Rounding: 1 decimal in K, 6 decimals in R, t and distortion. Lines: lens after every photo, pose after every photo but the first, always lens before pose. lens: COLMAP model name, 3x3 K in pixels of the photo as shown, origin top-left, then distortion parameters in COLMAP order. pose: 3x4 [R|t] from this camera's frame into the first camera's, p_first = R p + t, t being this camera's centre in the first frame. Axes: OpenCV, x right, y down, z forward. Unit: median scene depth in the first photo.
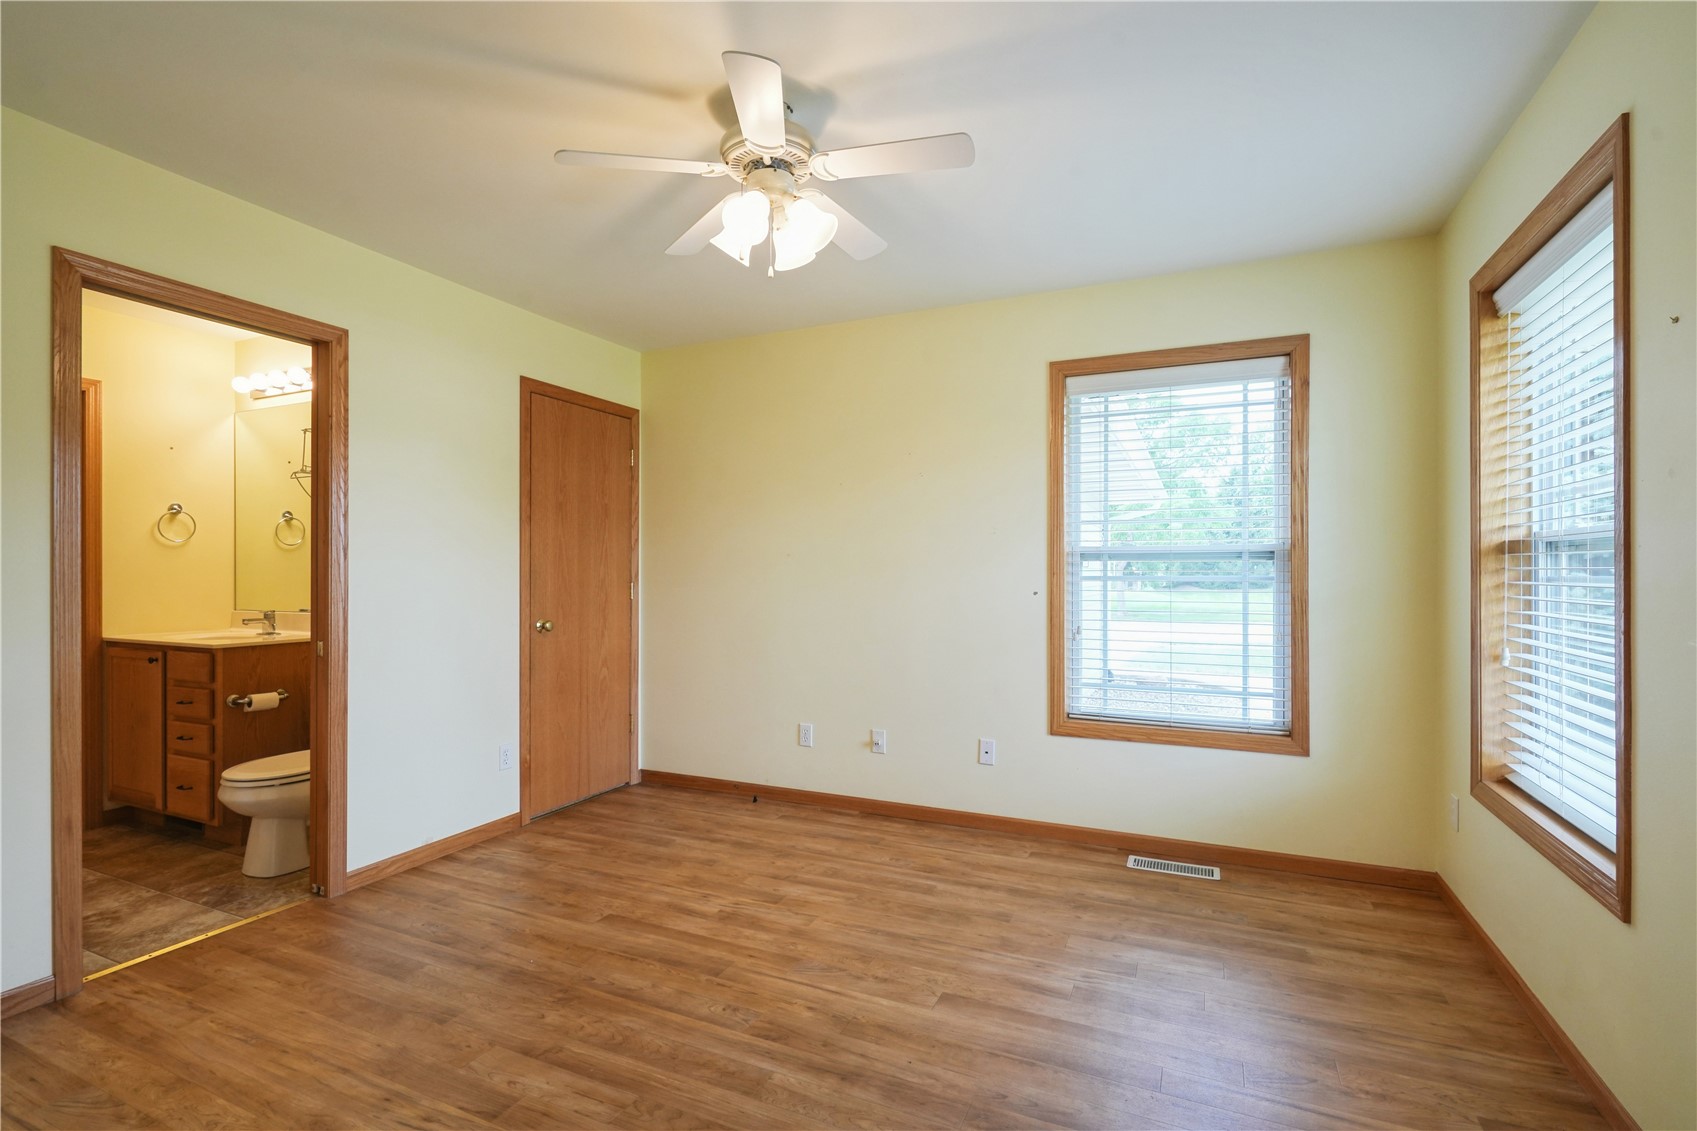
lens RADIAL K [[782.2, 0, 860.7], [0, 782.2, 573.5], [0, 0, 1]] dist [0.003248, 0.000576]
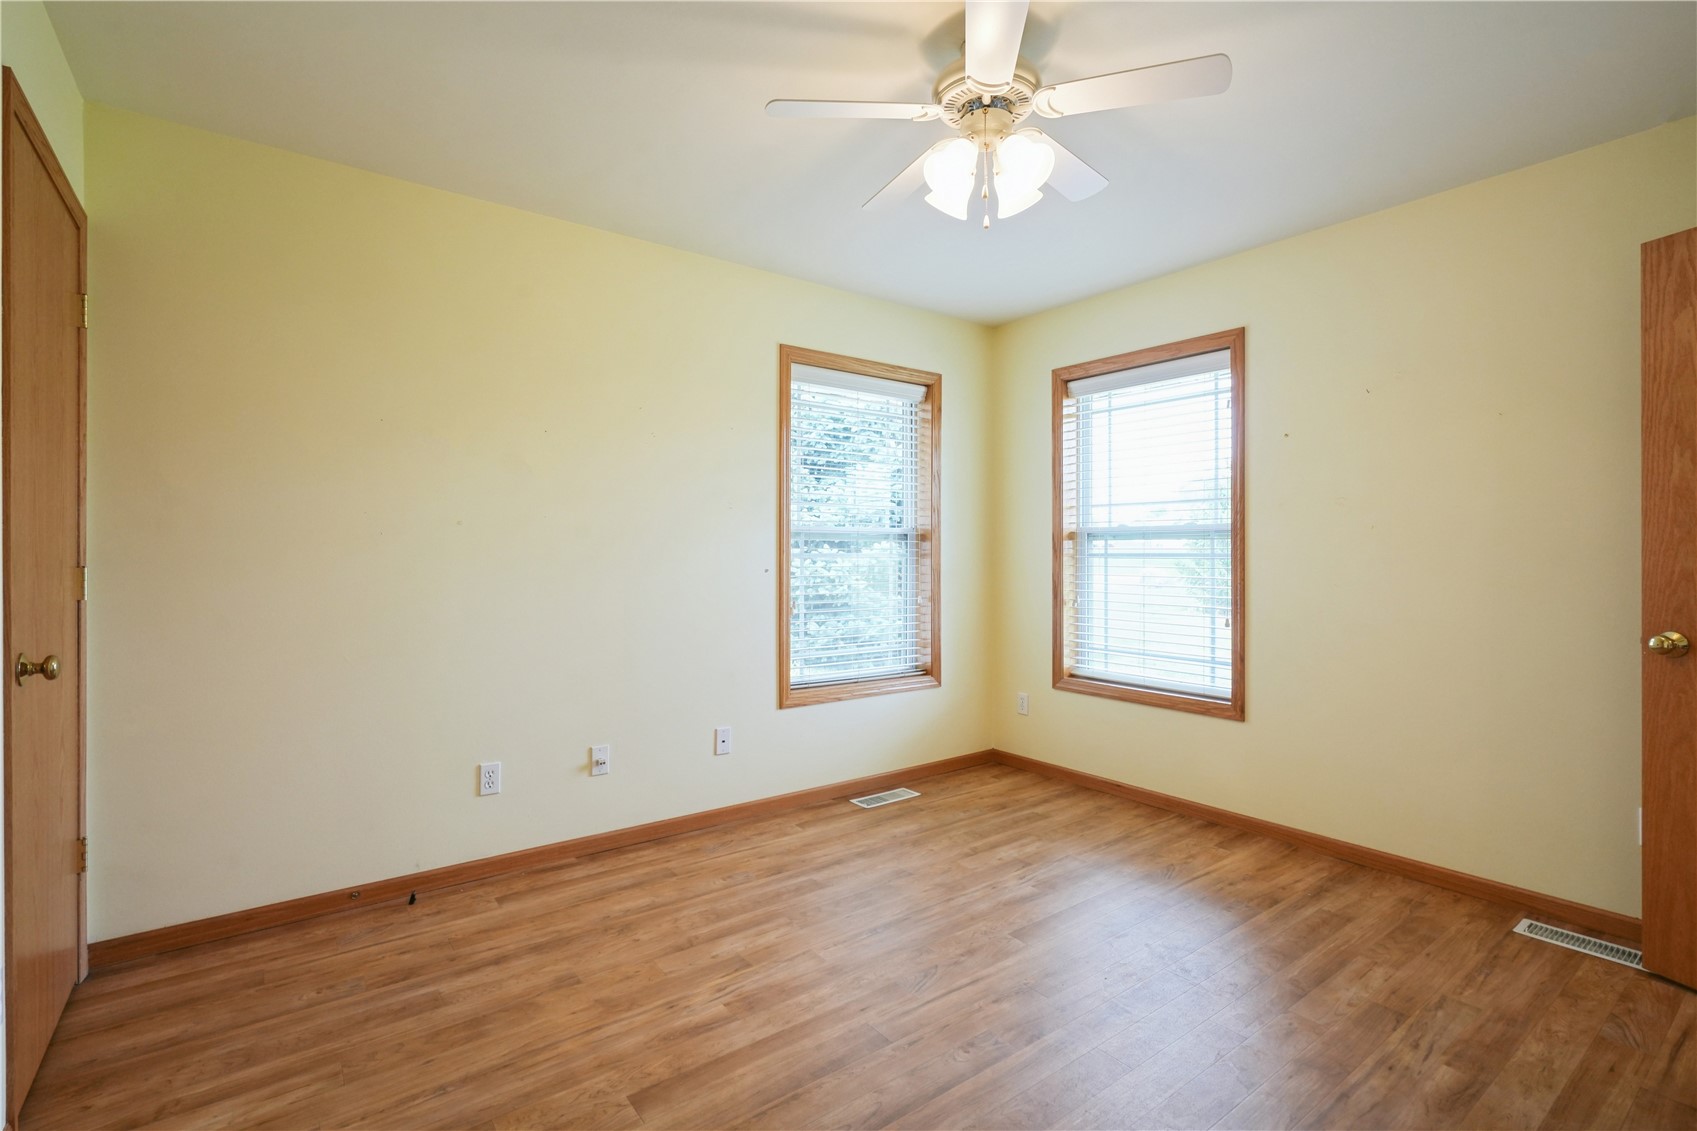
lens RADIAL K [[782.2, 0, 867.1], [0, 782.2, 557.0], [0, 0, 1]] dist [0.003248, 0.000576]
pose [[0.471876, -0.002368, 0.881662, -0.662563], [-0.003811, 0.999982, 0.004725, 0.003488], [-0.881657, -0.005589, 0.471858, 0.462574]]
